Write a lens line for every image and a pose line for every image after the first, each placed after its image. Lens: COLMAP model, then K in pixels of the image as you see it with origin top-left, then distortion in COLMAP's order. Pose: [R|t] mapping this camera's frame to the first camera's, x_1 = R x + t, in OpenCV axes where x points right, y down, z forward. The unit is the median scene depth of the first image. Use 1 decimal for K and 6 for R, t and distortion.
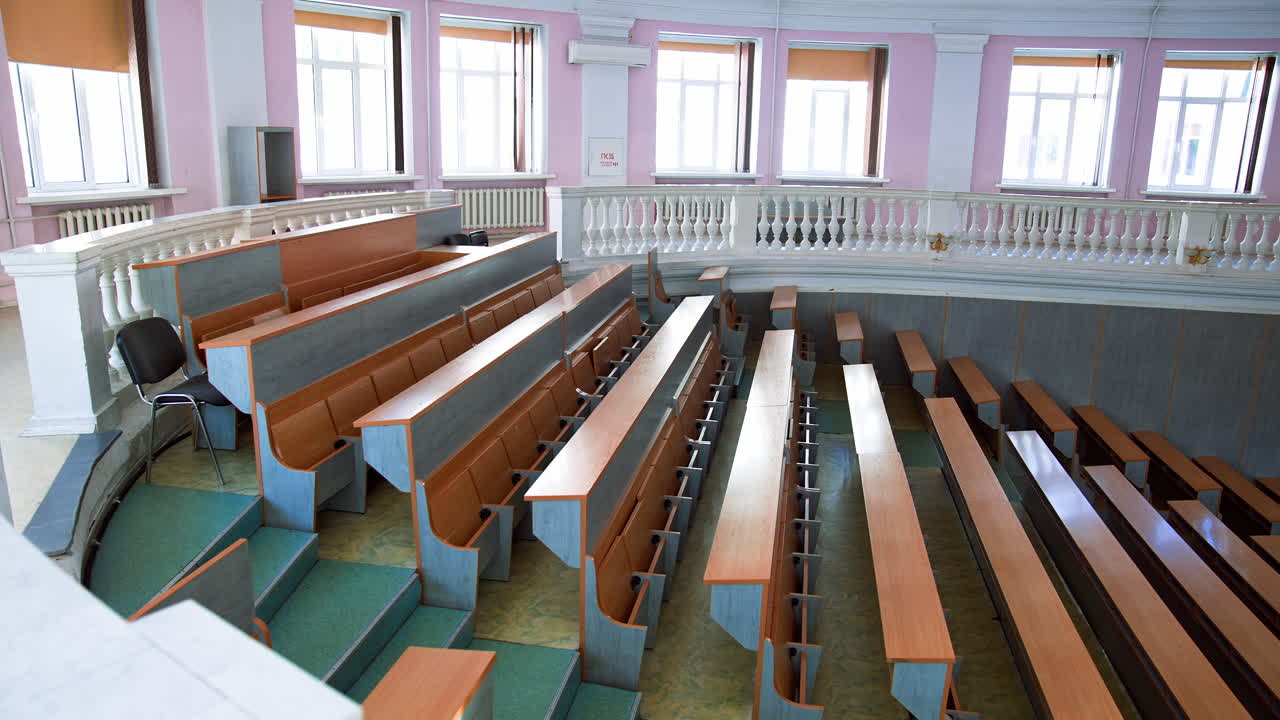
lens RADIAL K [[889.6, 0, 640.0], [0, 889.6, 360.0], [0, 0, 1]] dist [-0.126001, 0.092833]
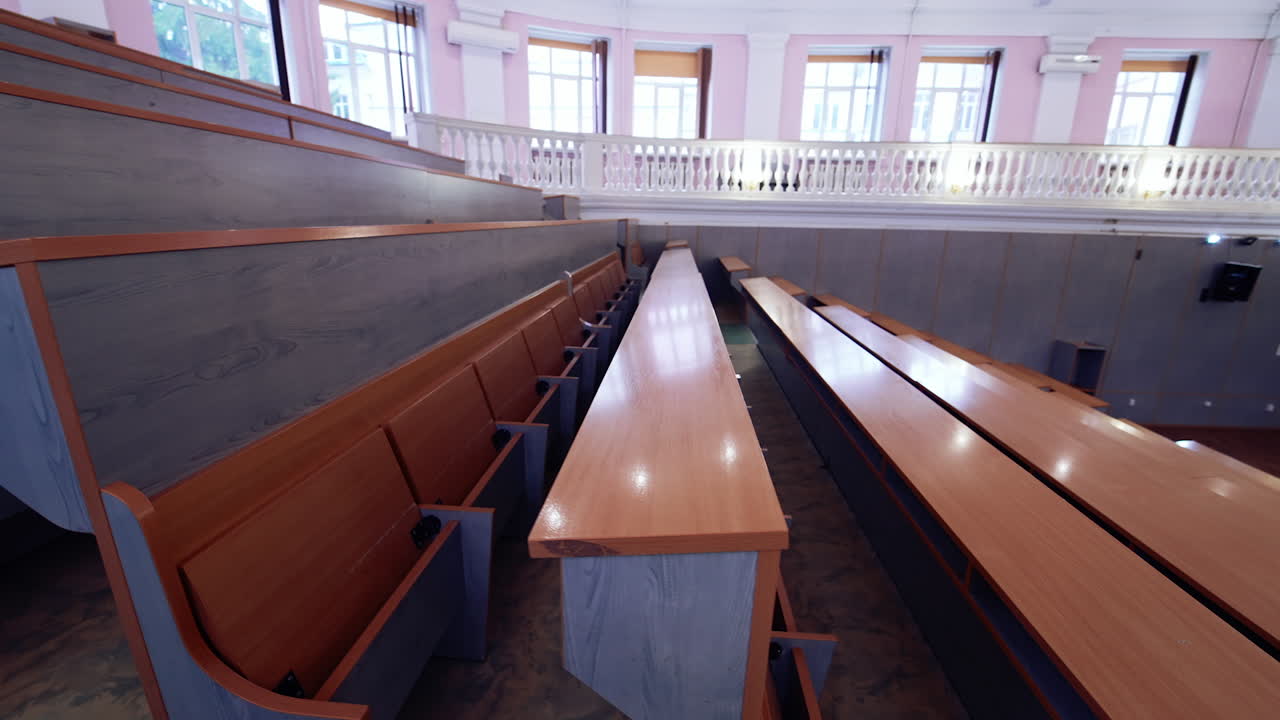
lens RADIAL K [[523.7, 0, 640.0], [0, 523.7, 360.0], [0, 0, 1]] dist [-0.000858, -0.000078]
pose [[0.993881, -0.037241, 0.103992, 0.083589], [0.034473, 0.999005, 0.028290, 0.078923], [-0.104942, -0.024532, 0.994176, 0.232892]]
